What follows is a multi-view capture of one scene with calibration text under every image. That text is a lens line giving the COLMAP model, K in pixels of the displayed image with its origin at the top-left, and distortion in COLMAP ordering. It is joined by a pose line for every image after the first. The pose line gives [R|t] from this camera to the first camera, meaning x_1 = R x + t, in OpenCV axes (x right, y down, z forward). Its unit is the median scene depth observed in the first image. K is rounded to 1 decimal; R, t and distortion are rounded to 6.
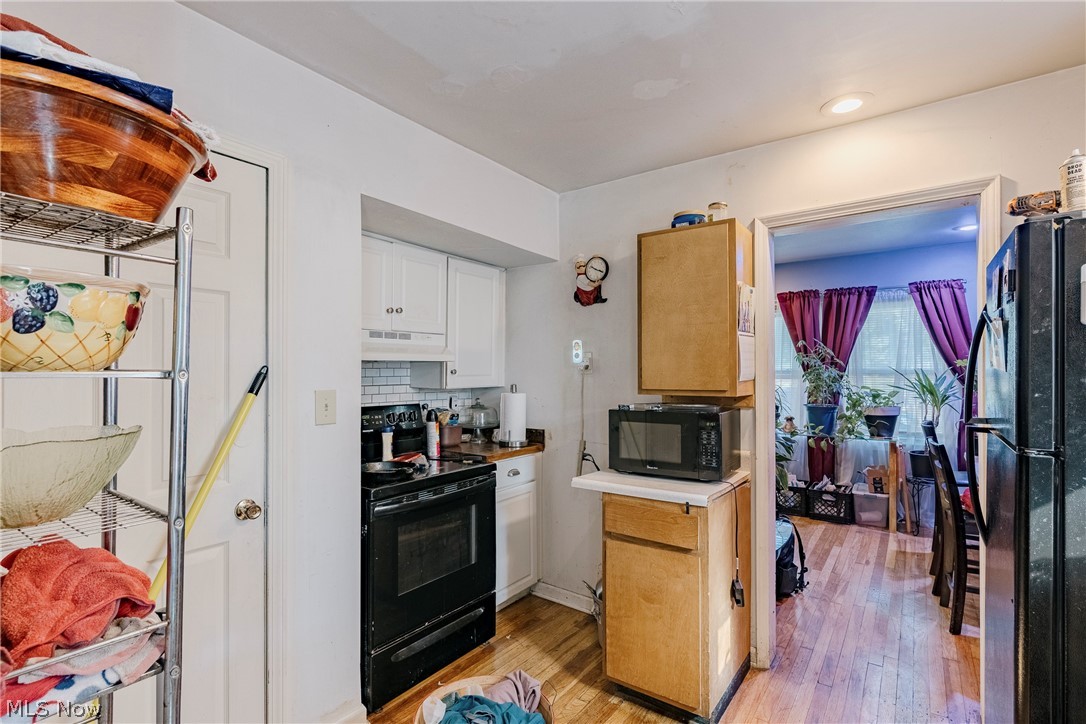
lens RADIAL K [[516.0, 0, 540.5], [0, 516.0, 367.2], [0, 0, 1]] dist [-0.011149, 0.003913]
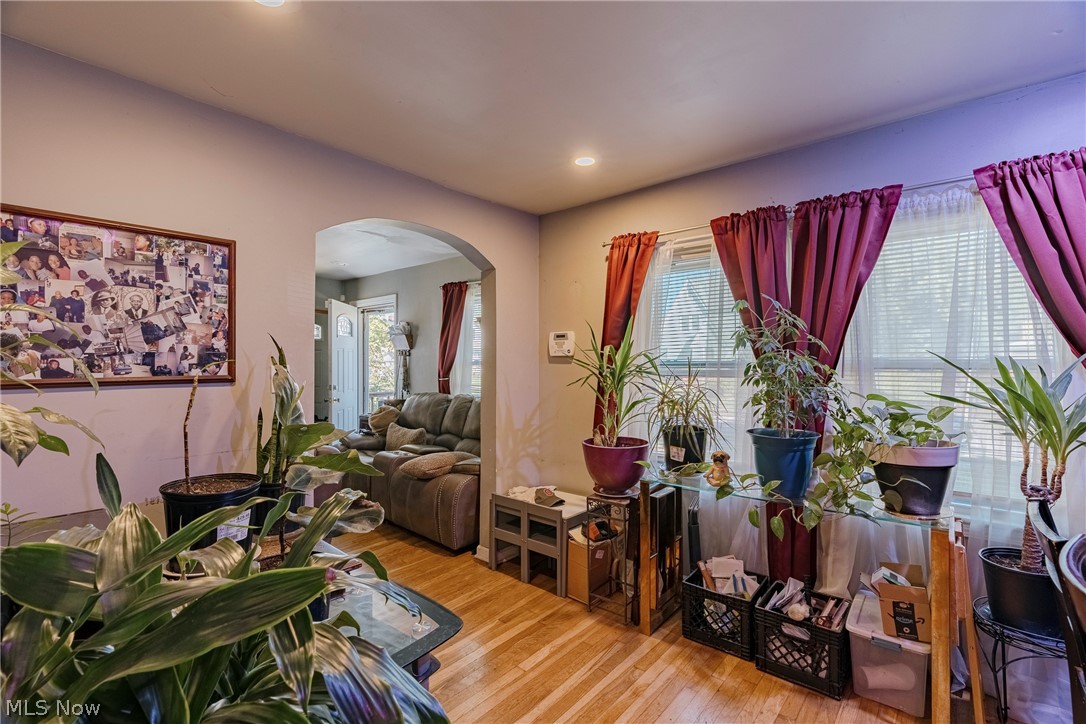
lens RADIAL K [[496.5, 0, 535.4], [0, 496.5, 360.9], [0, 0, 1]] dist [-0.008322, 0.002707]
pose [[0.997279, 0.001787, -0.073701, 0.513415], [-0.002473, 0.999954, -0.009221, 0.015754], [0.073681, 0.009378, 0.997238, 0.761961]]
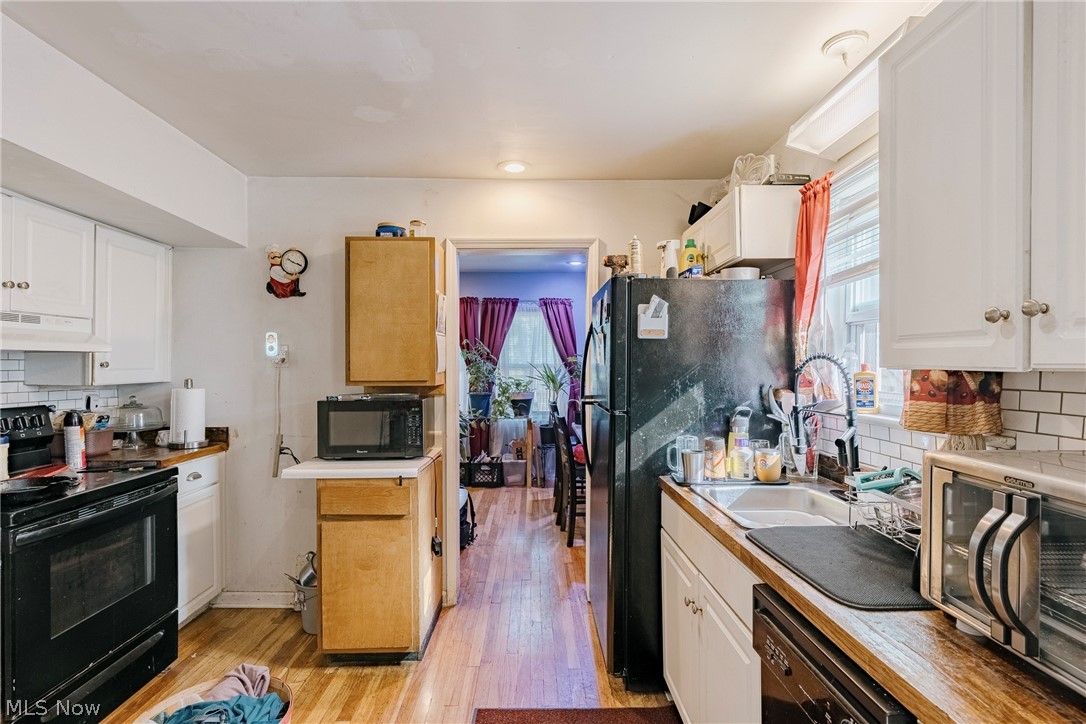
lens RADIAL K [[516.0, 0, 545.2], [0, 516.0, 366.6], [0, 0, 1]] dist [-0.011149, 0.003913]
pose [[0.791593, -0.000124, 0.611049, -0.116043], [-0.006067, 0.999949, 0.008062, 0.000984], [-0.611019, -0.010090, 0.791552, -0.087897]]
